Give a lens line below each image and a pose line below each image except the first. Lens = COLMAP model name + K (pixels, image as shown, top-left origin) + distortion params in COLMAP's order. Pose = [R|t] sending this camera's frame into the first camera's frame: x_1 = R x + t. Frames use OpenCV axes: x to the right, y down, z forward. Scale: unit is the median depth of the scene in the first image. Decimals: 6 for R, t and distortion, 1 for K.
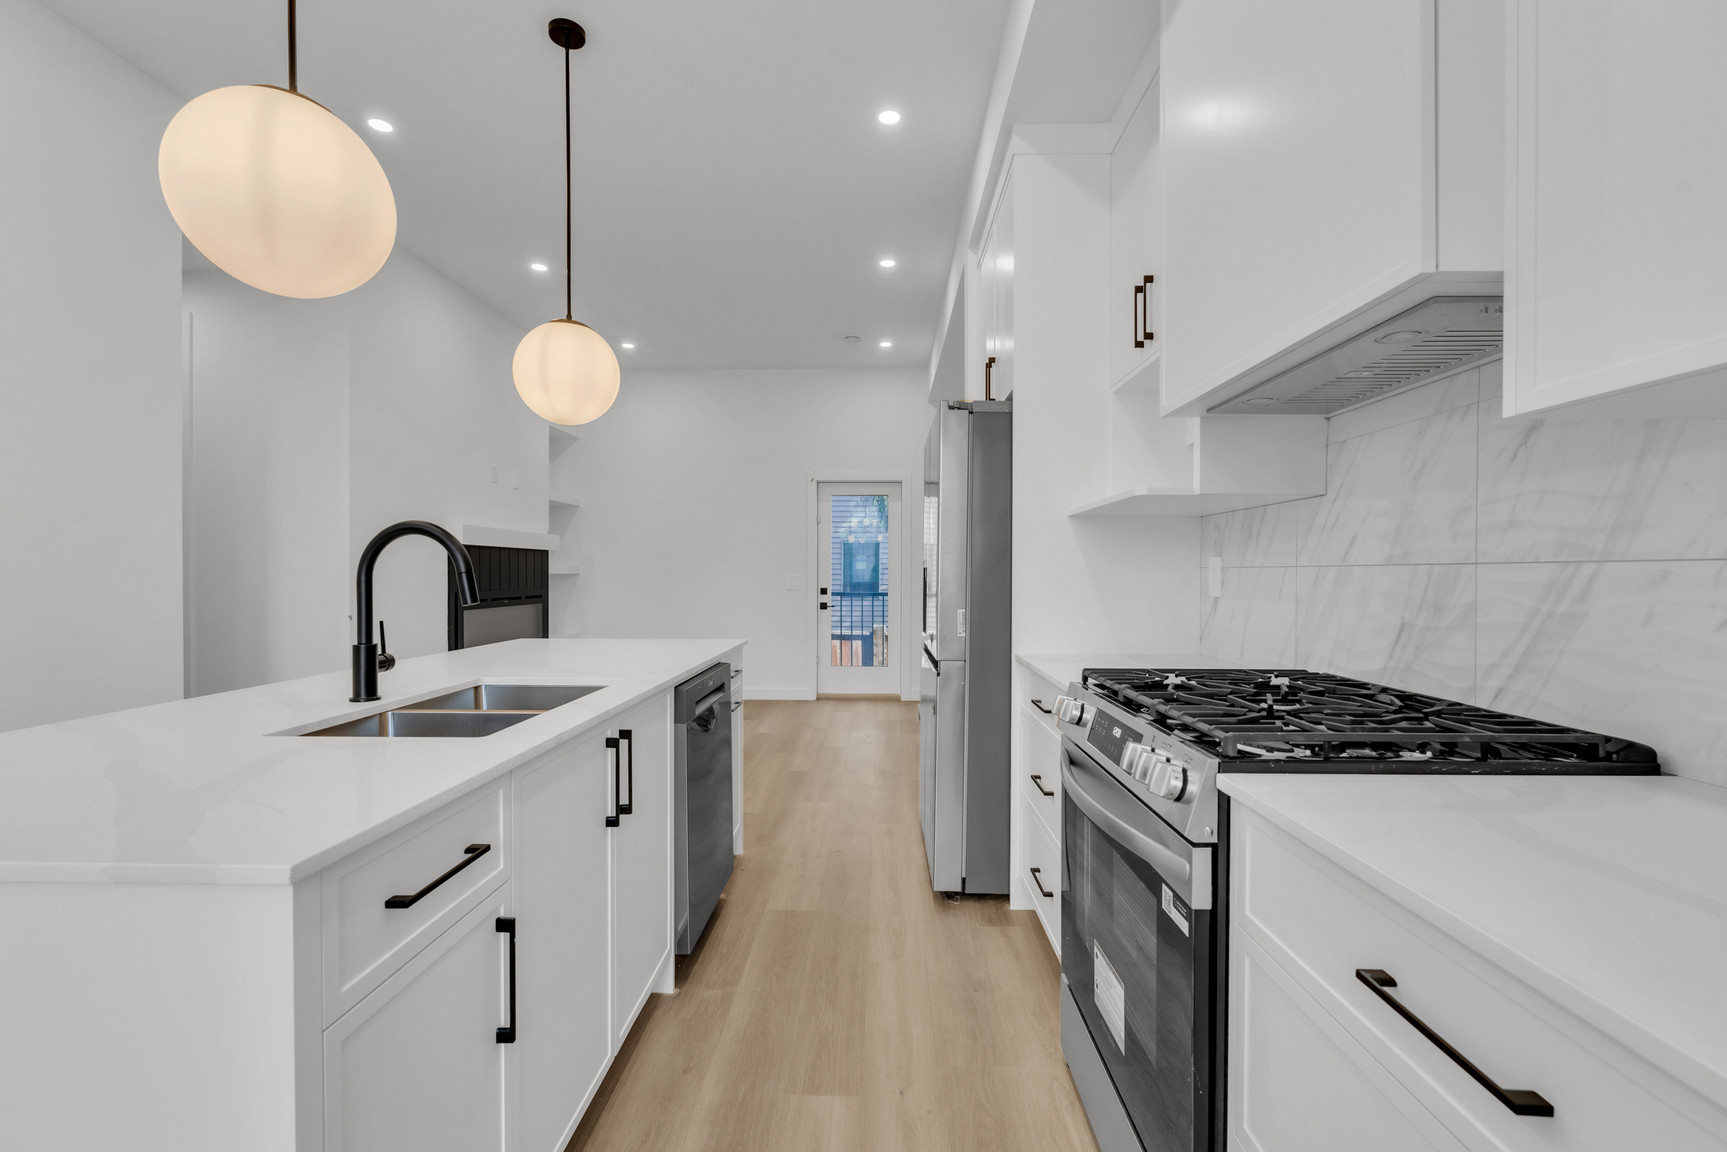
lens RADIAL K [[751.3, 0, 864.2], [0, 751.3, 577.5], [0, 0, 1]] dist [-0.010514, 0.001839]
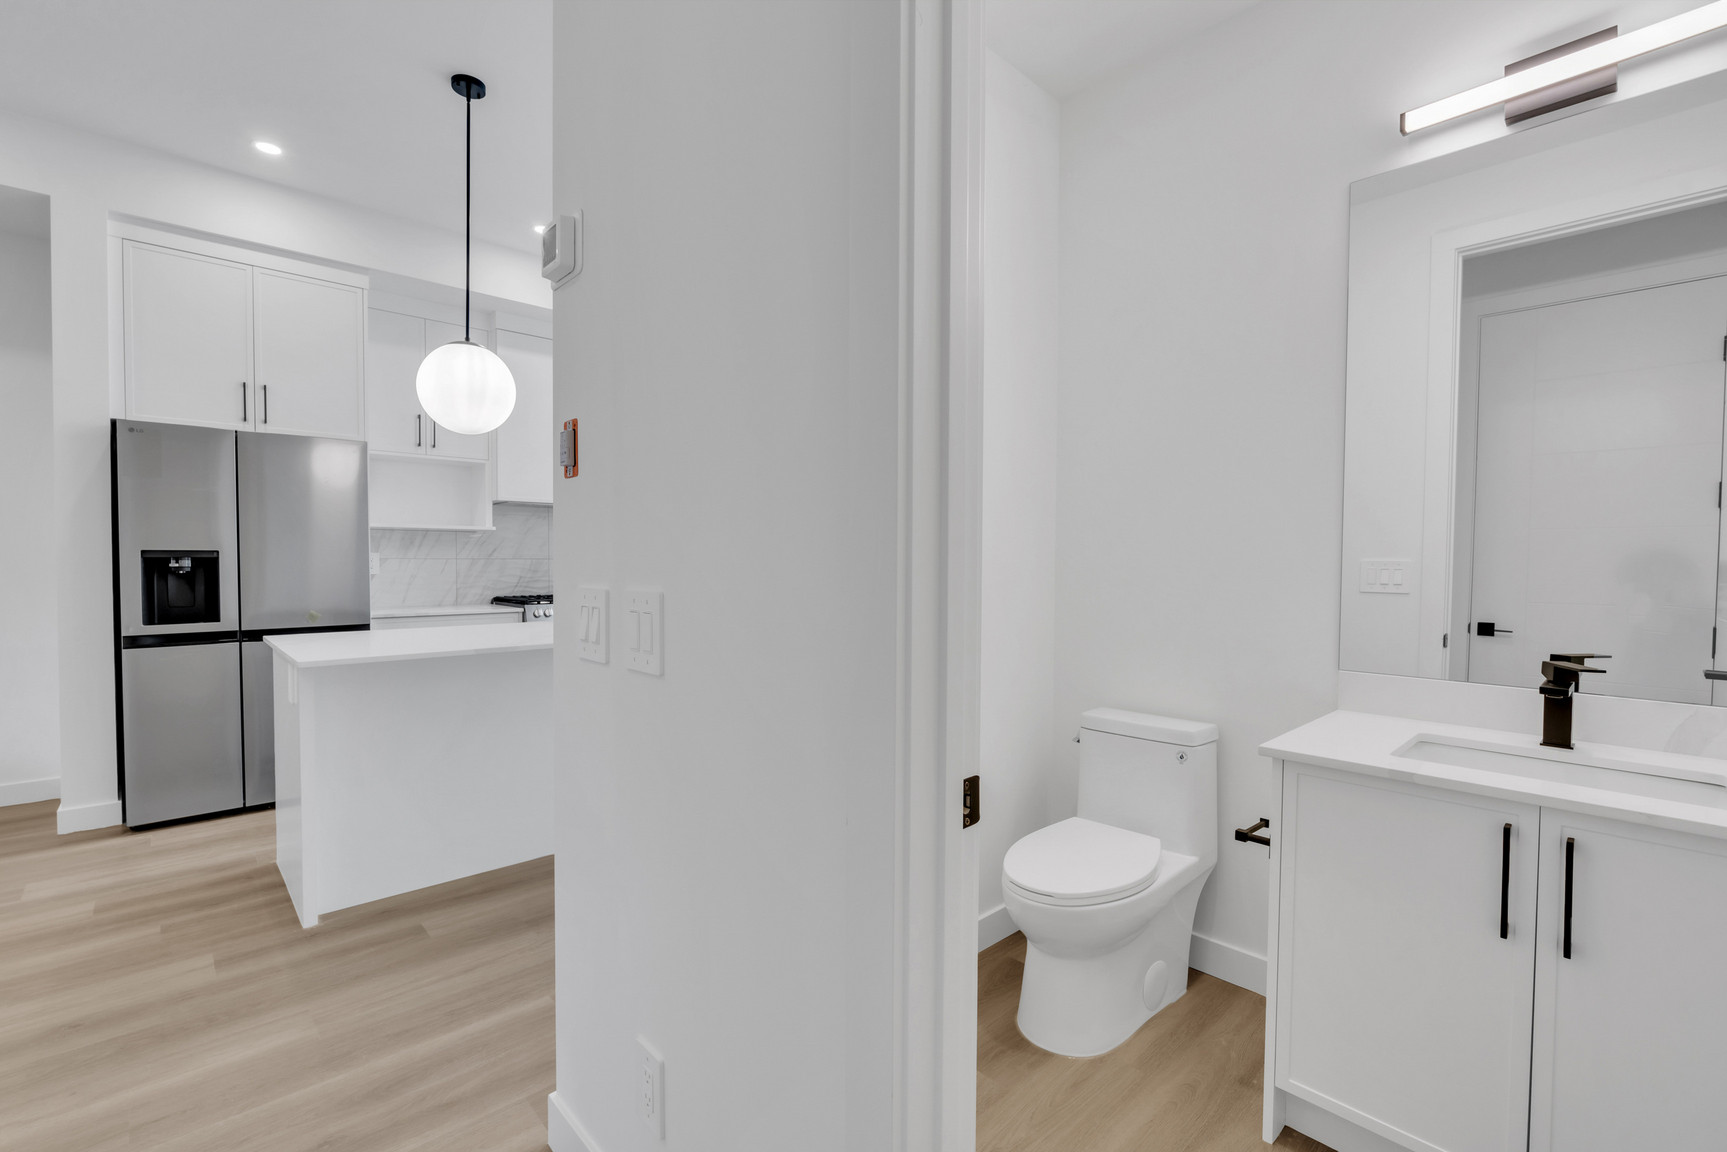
lens RADIAL K [[756.1, 0, 861.4], [0, 756.1, 575.0], [0, 0, 1]] dist [-0.004549, -0.000054]
pose [[-0.697363, -0.019844, 0.716443, -1.692597], [-0.000763, 0.999637, 0.026945, -0.022752], [-0.716717, 0.018244, -0.697125, 1.413689]]
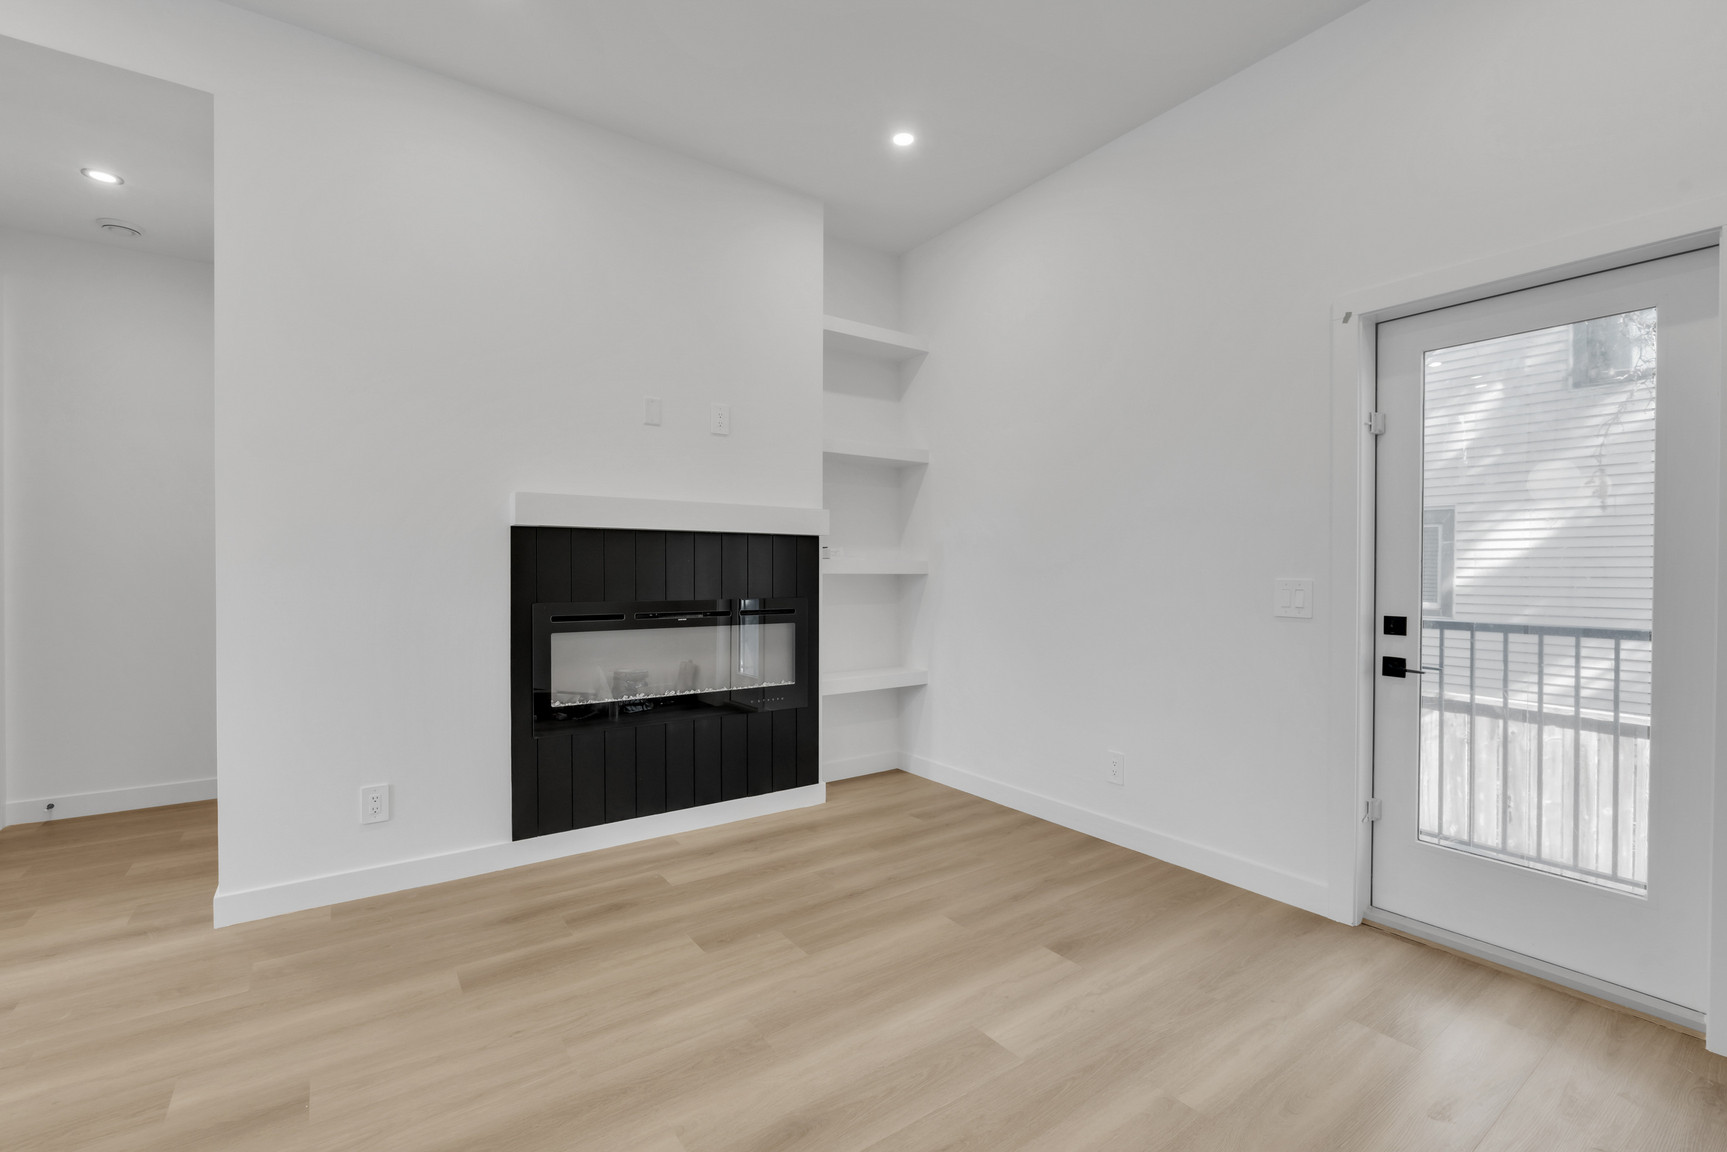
lens RADIAL K [[751.3, 0, 864.2], [0, 751.3, 577.5], [0, 0, 1]] dist [-0.010514, 0.001839]
pose [[0.595589, 0.006563, -0.803263, 0.223717], [-0.005973, 0.999975, 0.003741, -0.011569], [0.803267, 0.002570, 0.595613, 1.644729]]
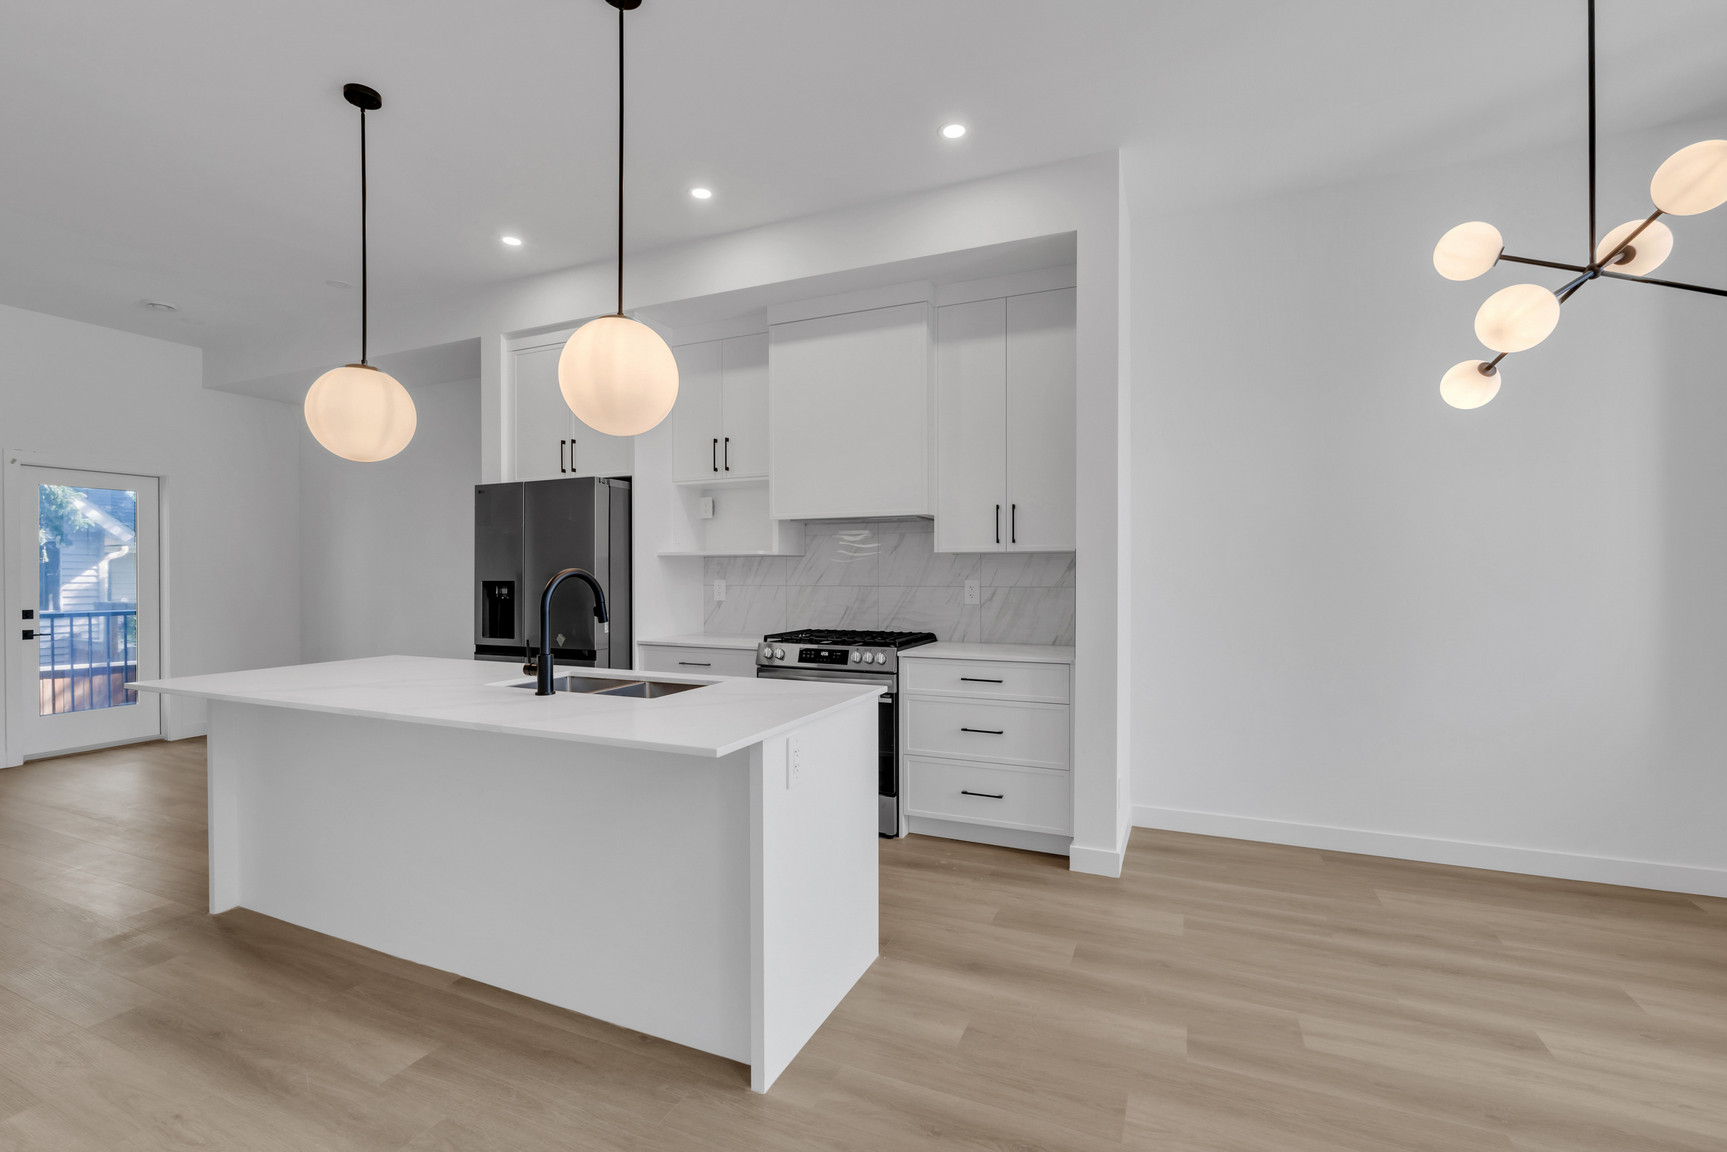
lens RADIAL K [[751.3, 0, 864.2], [0, 751.3, 577.5], [0, 0, 1]] dist [-0.010514, 0.001839]
pose [[0.380816, -0.009259, 0.924604, -1.149859], [0.009048, 0.999939, 0.006287, -0.040958], [-0.924606, 0.005972, 0.380877, -0.070742]]
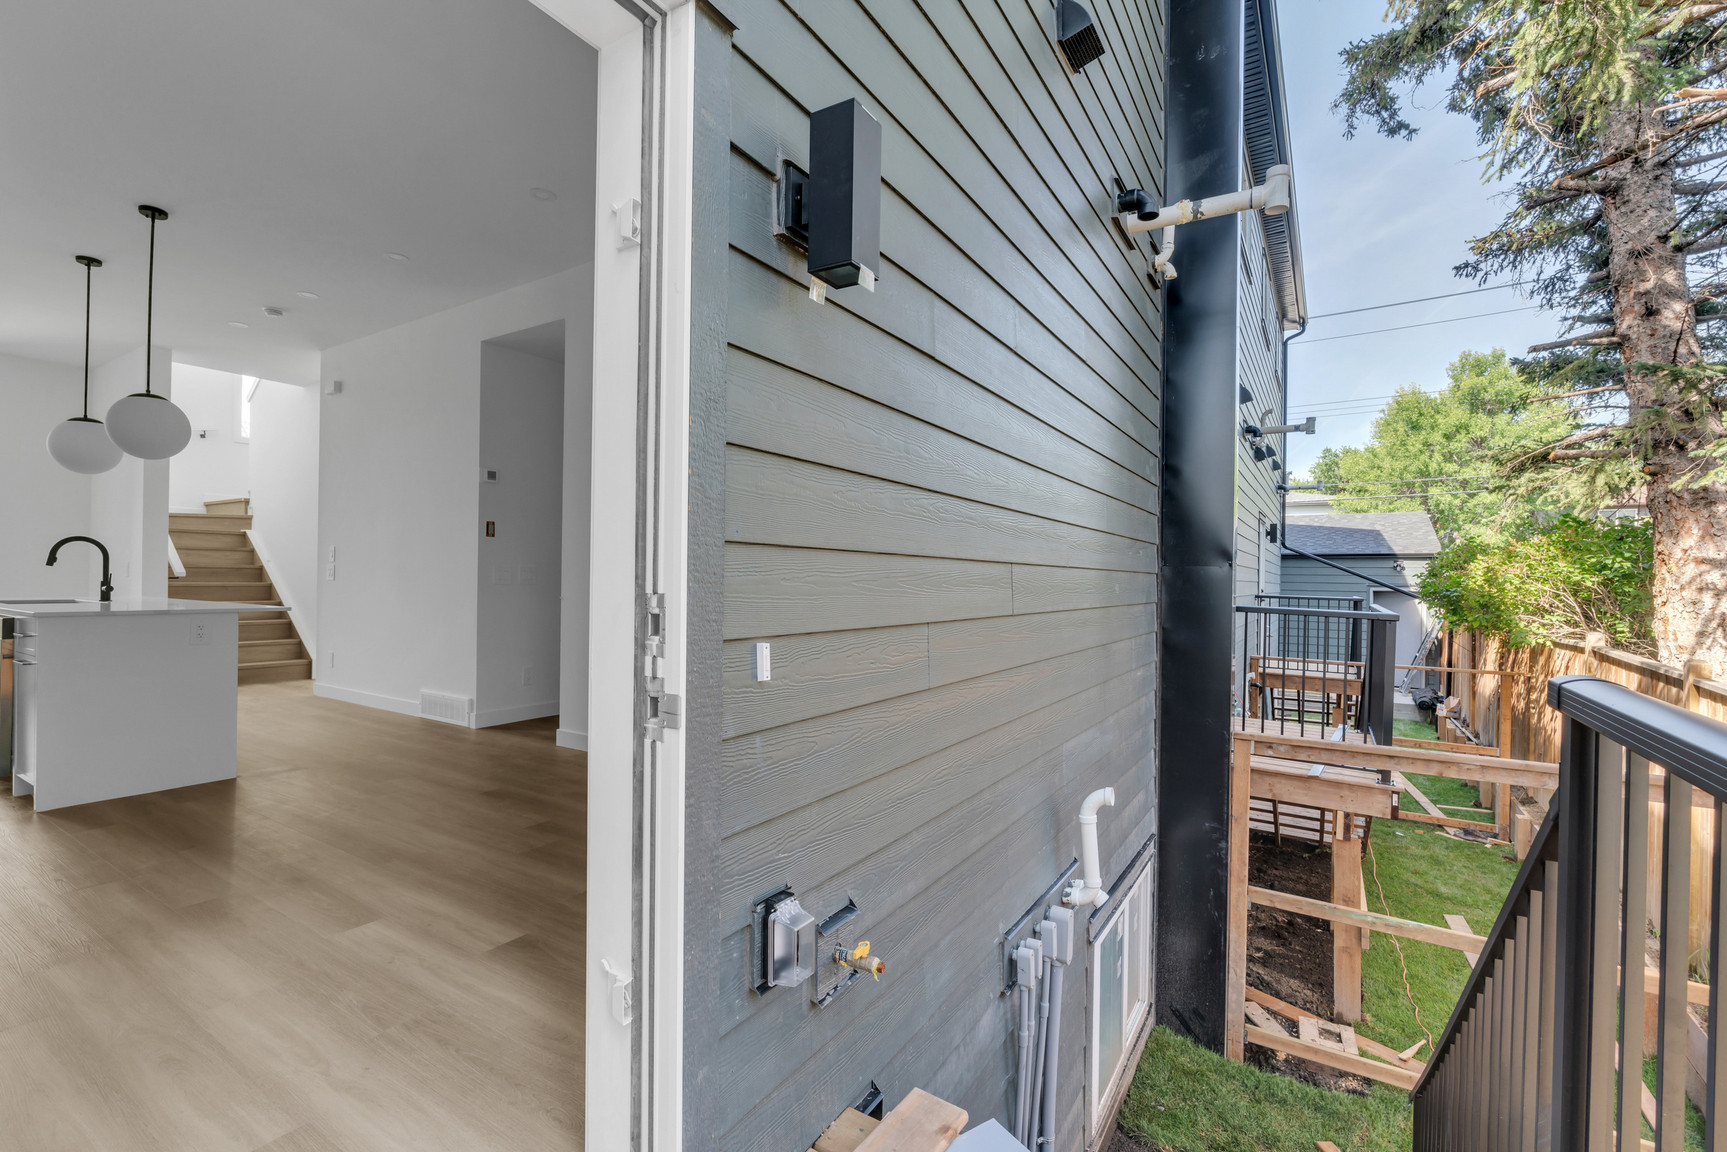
lens RADIAL K [[751.3, 0, 864.2], [0, 751.3, 577.5], [0, 0, 1]] dist [-0.010514, 0.001839]
pose [[-0.512161, -0.012676, -0.858796, 0.178572], [-0.022441, 0.999747, -0.001374, 0.014787], [0.858596, 0.018569, -0.512316, 3.183234]]
